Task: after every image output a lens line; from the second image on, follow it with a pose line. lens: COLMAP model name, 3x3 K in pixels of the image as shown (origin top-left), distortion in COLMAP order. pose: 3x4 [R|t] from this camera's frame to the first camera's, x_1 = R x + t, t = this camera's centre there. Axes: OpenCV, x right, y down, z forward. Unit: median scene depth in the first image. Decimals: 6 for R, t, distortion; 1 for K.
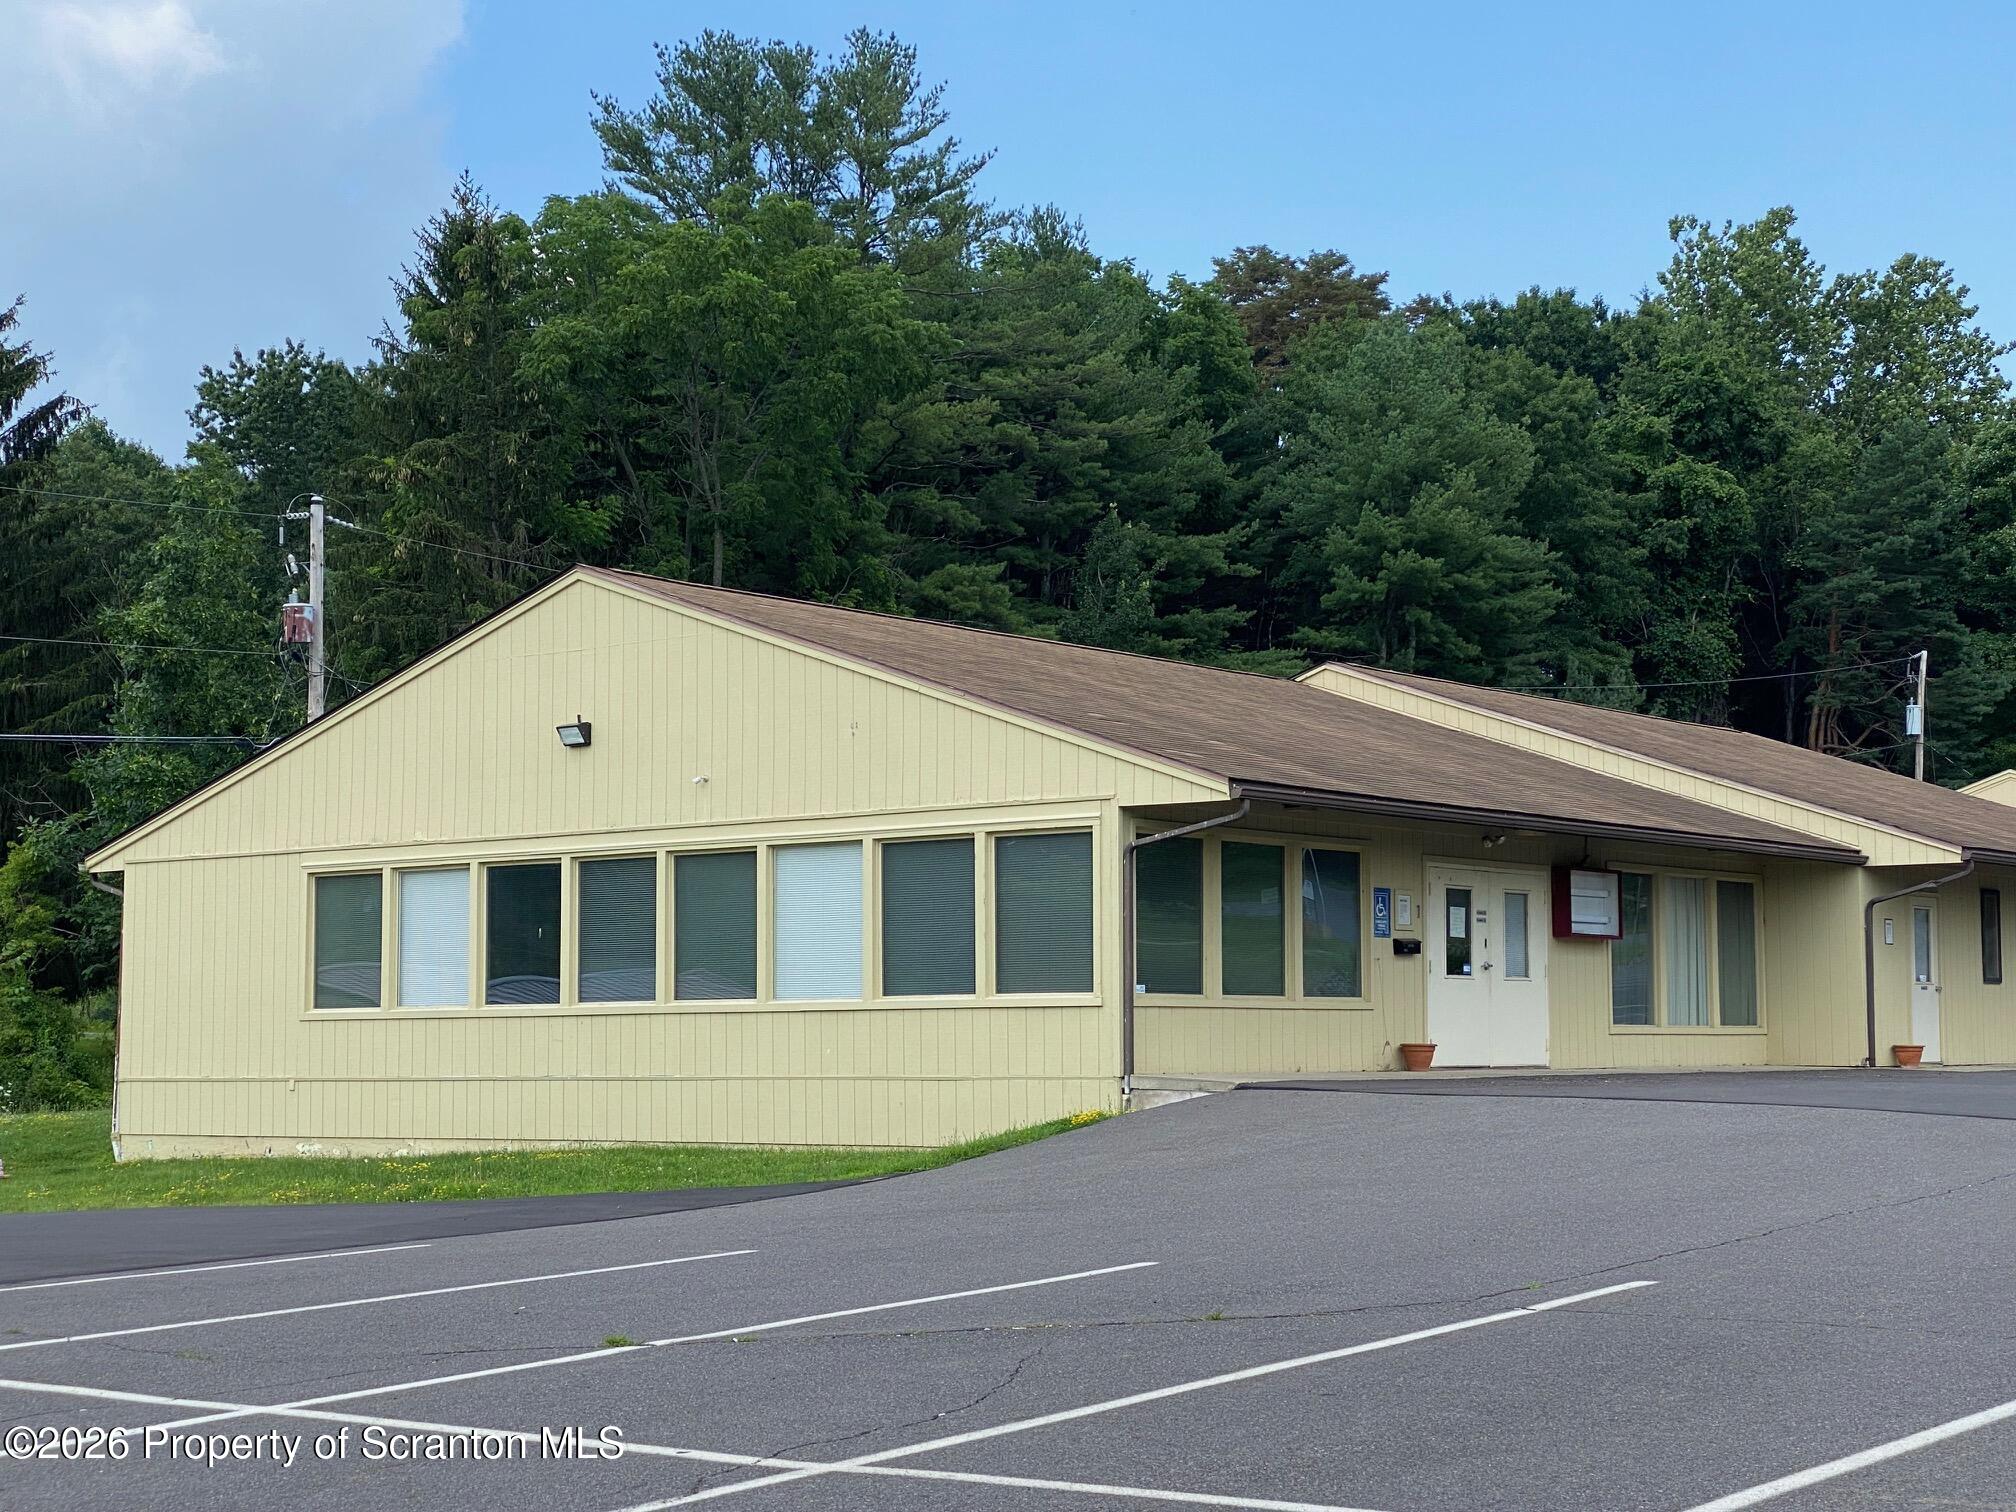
lens RADIAL K [[3107.0, 0, 1008.0], [0, 3107.0, 756.0], [0, 0, 1]] dist [0.221604, -0.779934]
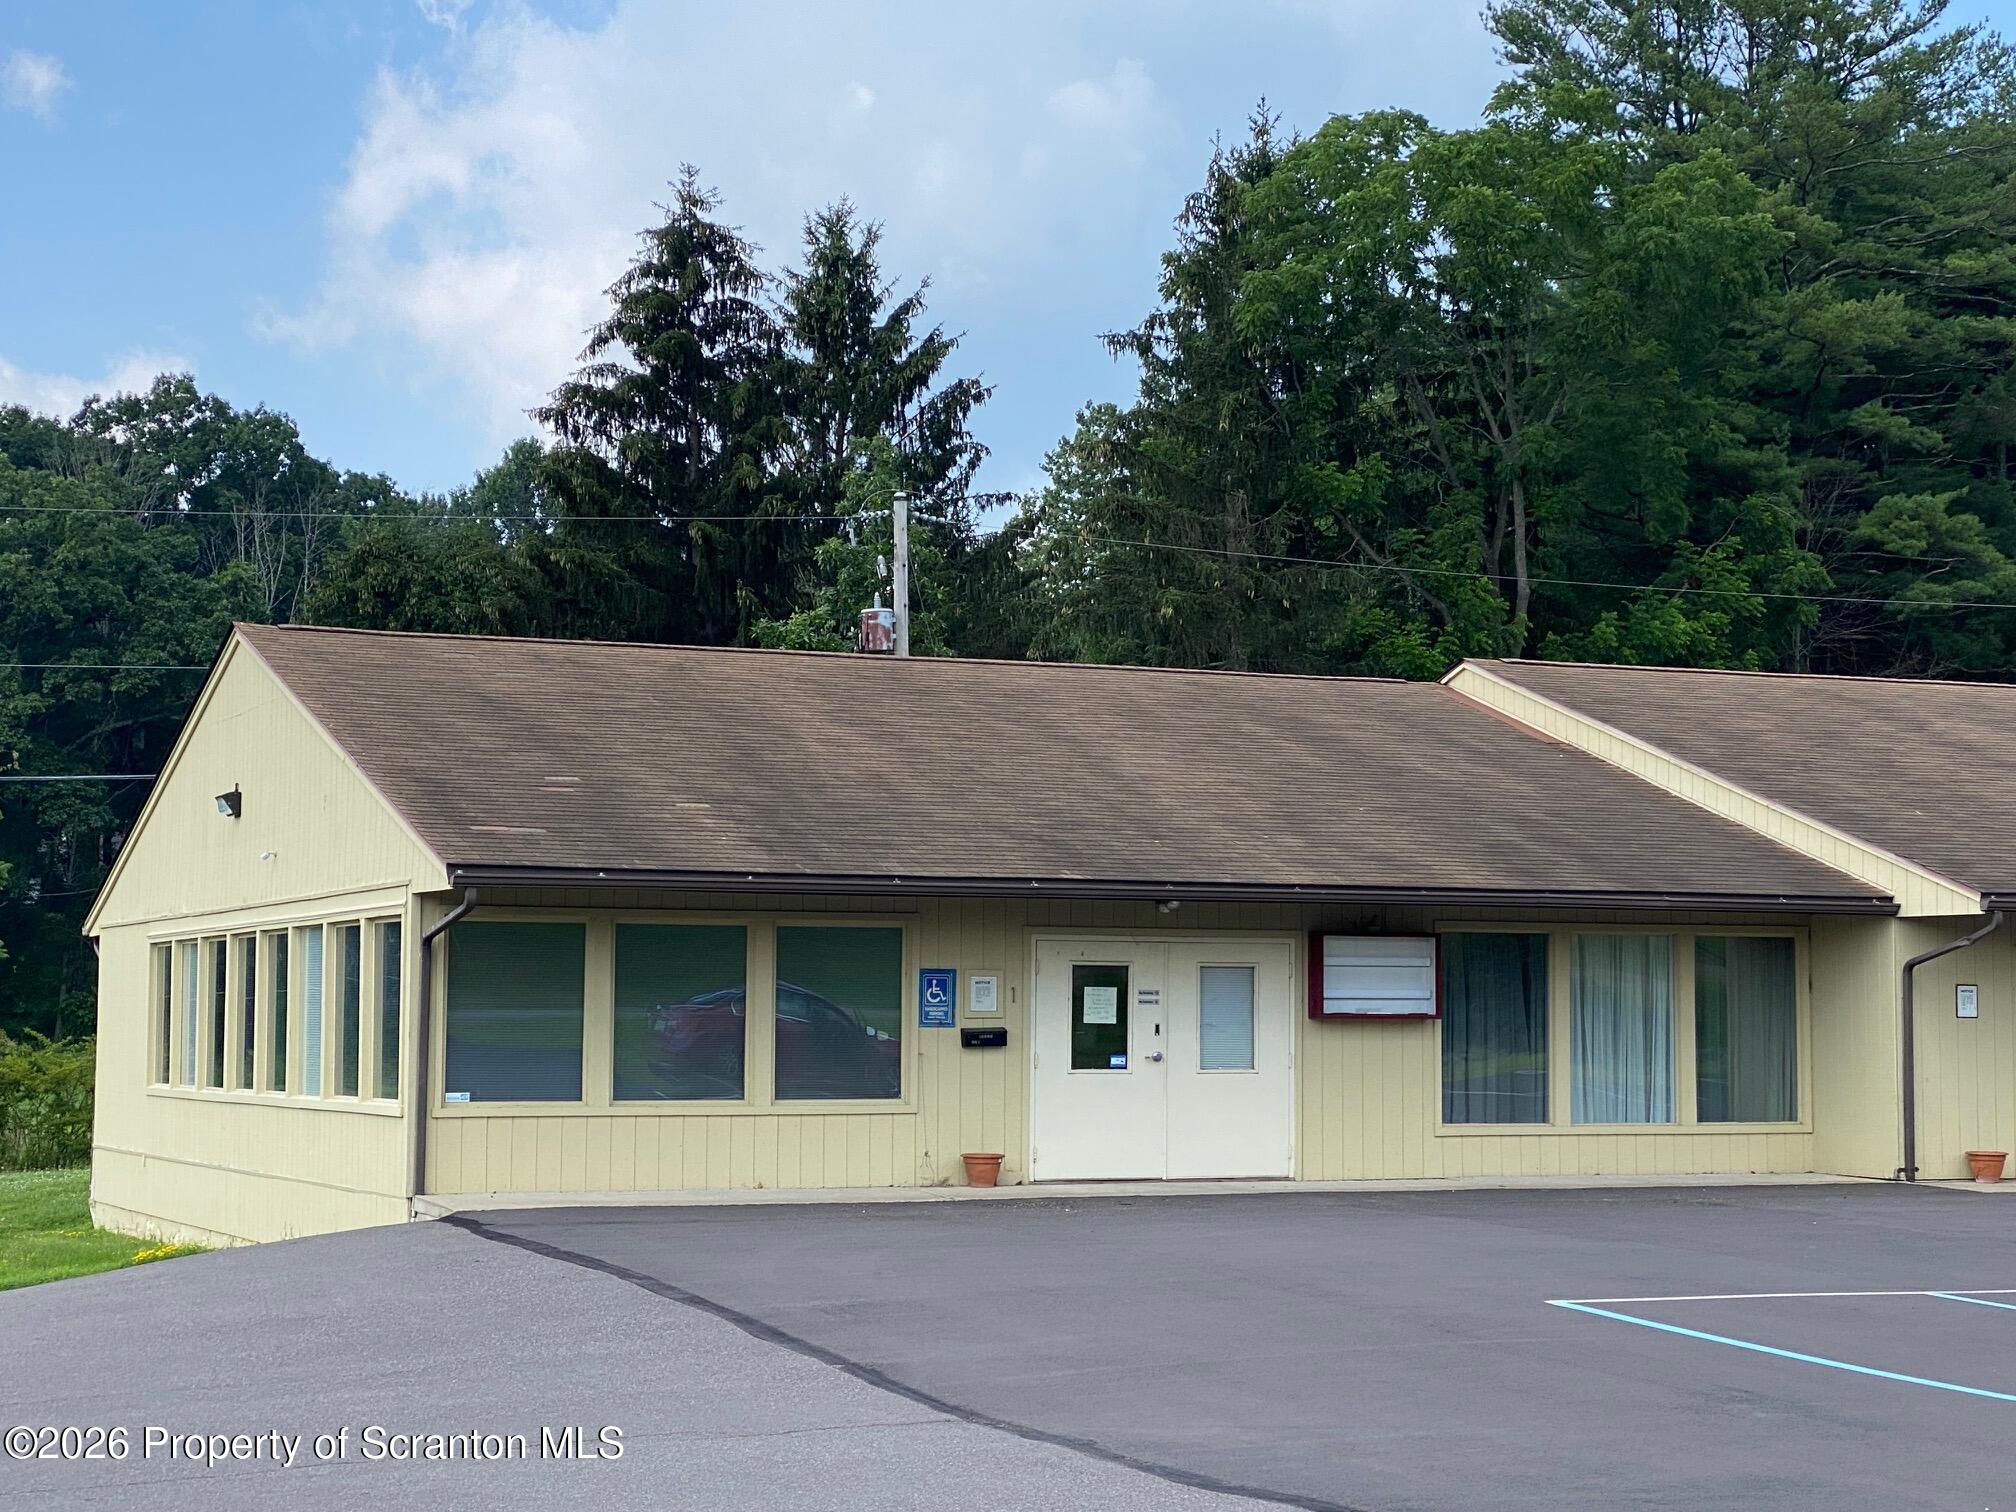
lens RADIAL K [[3593.4, 0, 1016.9], [0, 3593.4, 699.2], [0, 0, 1]] dist [-0.037374, 1.522175]
pose [[0.881745, -0.034450, -0.470466, 0.266836], [0.034450, 0.999369, -0.008612, -0.009568], [0.470466, -0.008614, 0.882376, 0.067746]]
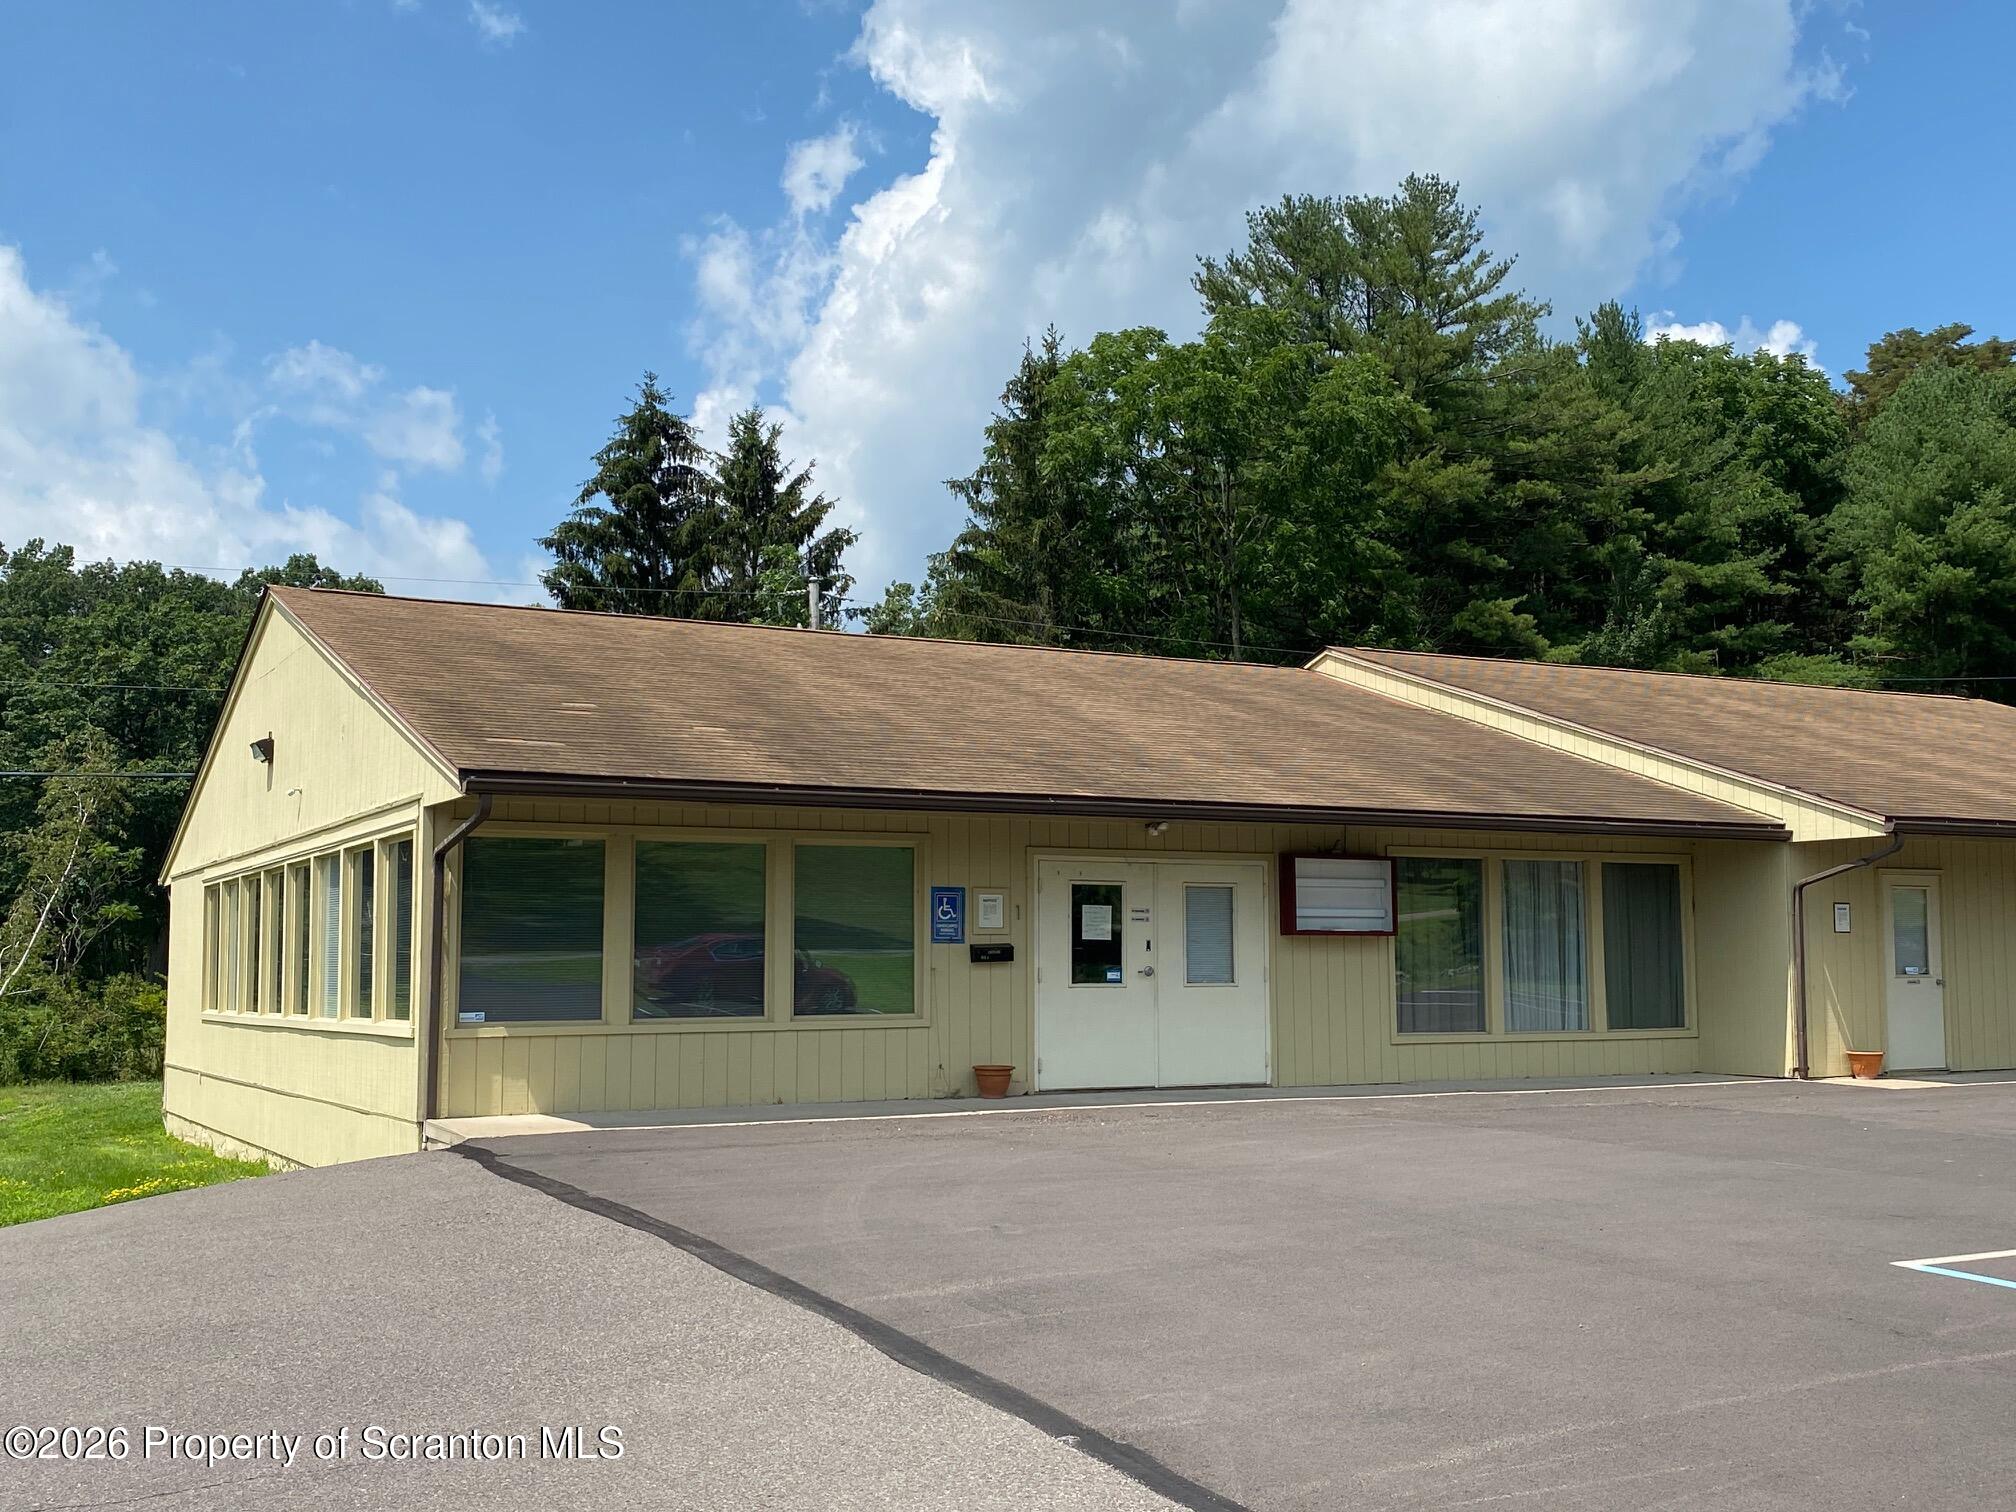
lens RADIAL K [[2117.5, 0, 1008.0], [0, 2117.5, 756.0], [0, 0, 1]] dist [0.139152, -0.408620]
pose [[0.917801, -0.040982, -0.394920, 0.165593], [0.037070, 0.999159, -0.017534, 0.007431], [0.395306, 0.001453, 0.918548, 0.204914]]
